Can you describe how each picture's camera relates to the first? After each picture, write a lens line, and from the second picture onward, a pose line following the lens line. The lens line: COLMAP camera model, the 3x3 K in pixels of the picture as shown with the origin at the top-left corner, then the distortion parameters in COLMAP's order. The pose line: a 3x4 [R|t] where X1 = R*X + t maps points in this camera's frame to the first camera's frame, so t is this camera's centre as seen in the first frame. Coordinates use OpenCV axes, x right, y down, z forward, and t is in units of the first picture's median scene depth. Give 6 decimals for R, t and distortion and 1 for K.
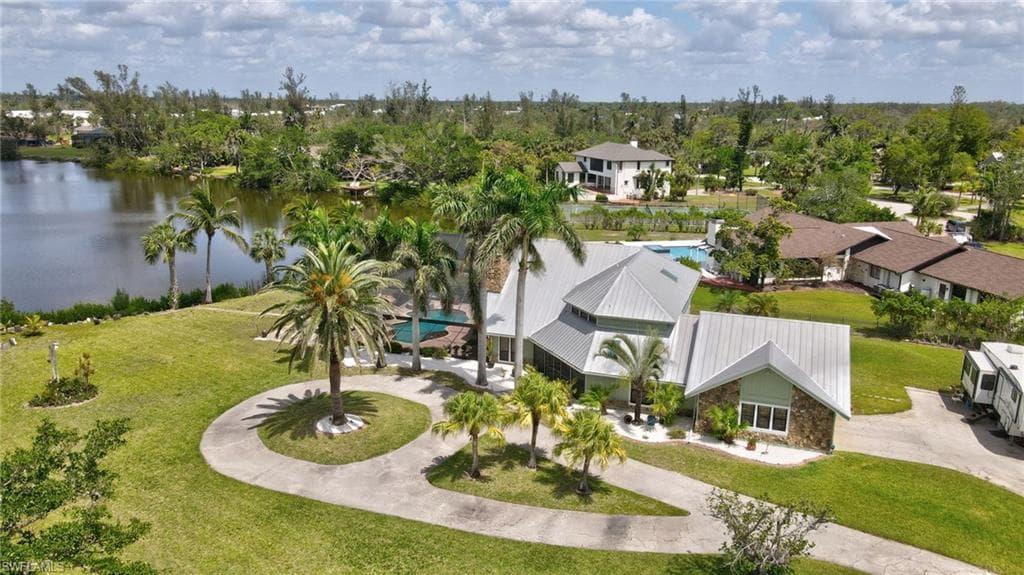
lens RADIAL K [[757.4, 0, 512.0], [0, 757.4, 287.5], [0, 0, 1]] dist [0.006874, 0.015418]
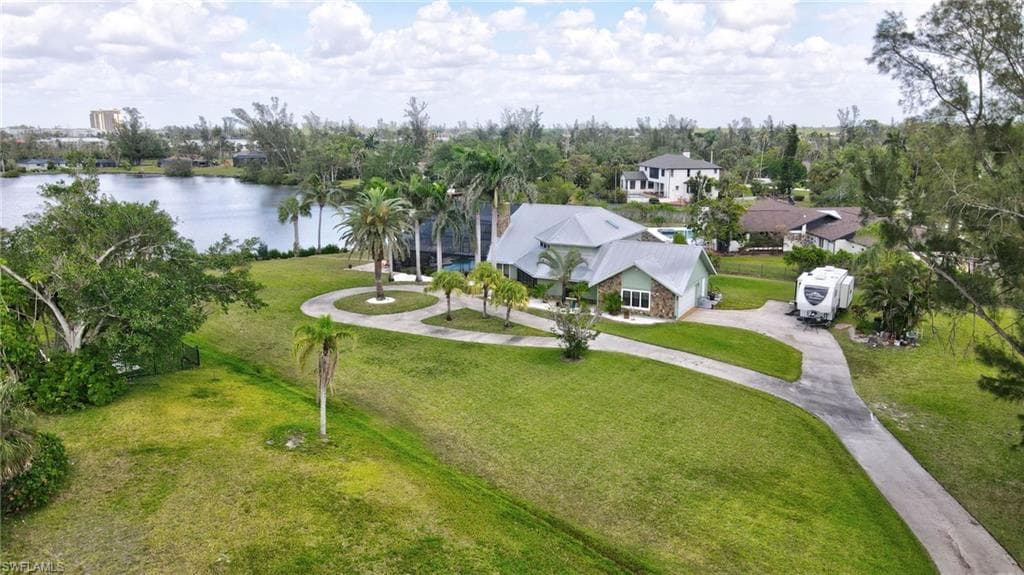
lens RADIAL K [[757.4, 0, 512.0], [0, 757.4, 287.5], [0, 0, 1]] dist [0.006874, 0.015418]
pose [[0.986160, 0.021773, -0.164360, 0.094957], [-0.027580, 0.999070, -0.033136, 0.058108], [0.163486, 0.037210, 0.985844, -0.169498]]
